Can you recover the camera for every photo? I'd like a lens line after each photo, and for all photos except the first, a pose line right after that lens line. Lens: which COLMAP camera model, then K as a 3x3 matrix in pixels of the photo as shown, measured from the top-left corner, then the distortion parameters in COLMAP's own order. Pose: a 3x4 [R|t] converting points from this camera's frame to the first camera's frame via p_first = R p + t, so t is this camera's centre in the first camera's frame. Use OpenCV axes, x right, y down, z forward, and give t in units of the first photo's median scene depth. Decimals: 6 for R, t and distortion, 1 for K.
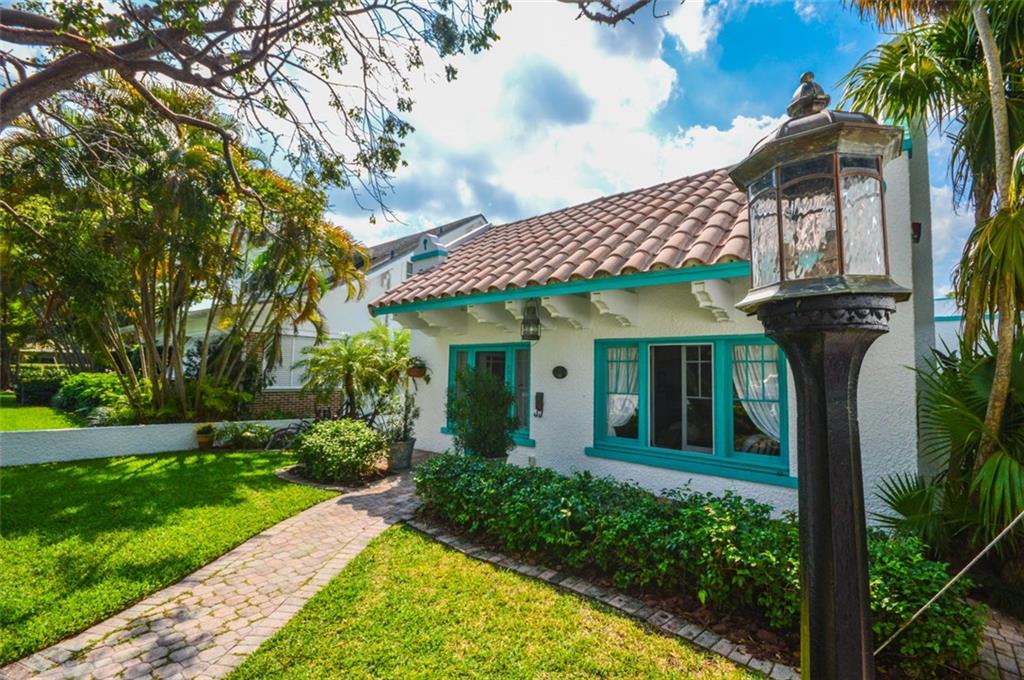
lens RADIAL K [[453.9, 0, 512.0], [0, 453.9, 340.0], [0, 0, 1]] dist [-0.005764, -0.000733]
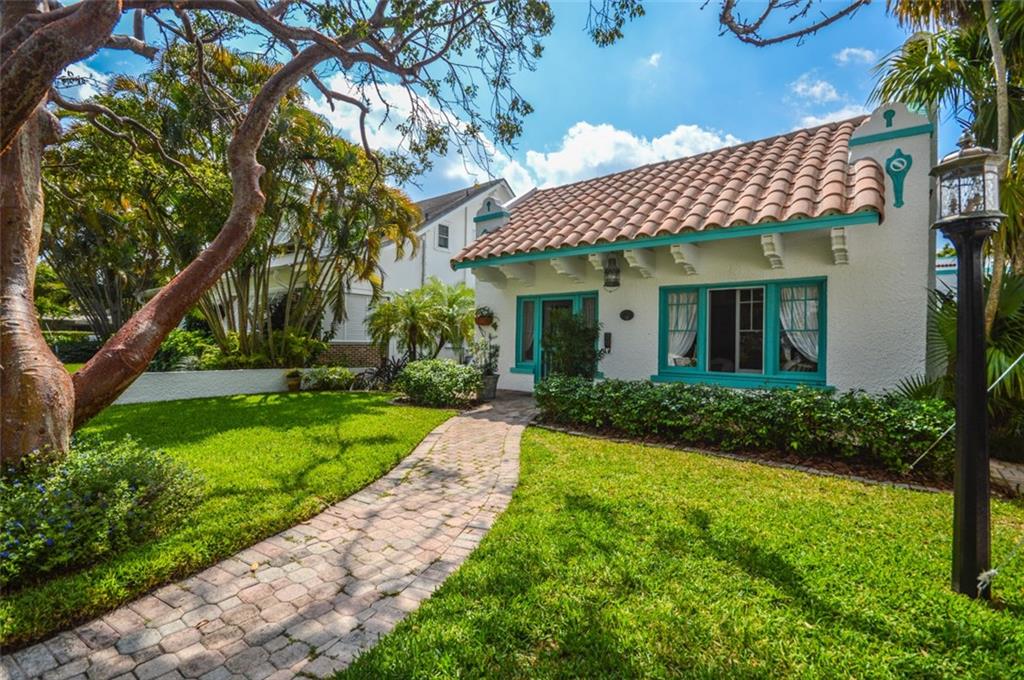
lens RADIAL K [[453.9, 0, 512.0], [0, 453.9, 340.0], [0, 0, 1]] dist [-0.005764, -0.000733]
pose [[0.998892, -0.009067, 0.046187, -0.267024], [0.005716, 0.997375, 0.072184, 0.051409], [-0.046720, -0.071840, 0.996321, -0.191790]]
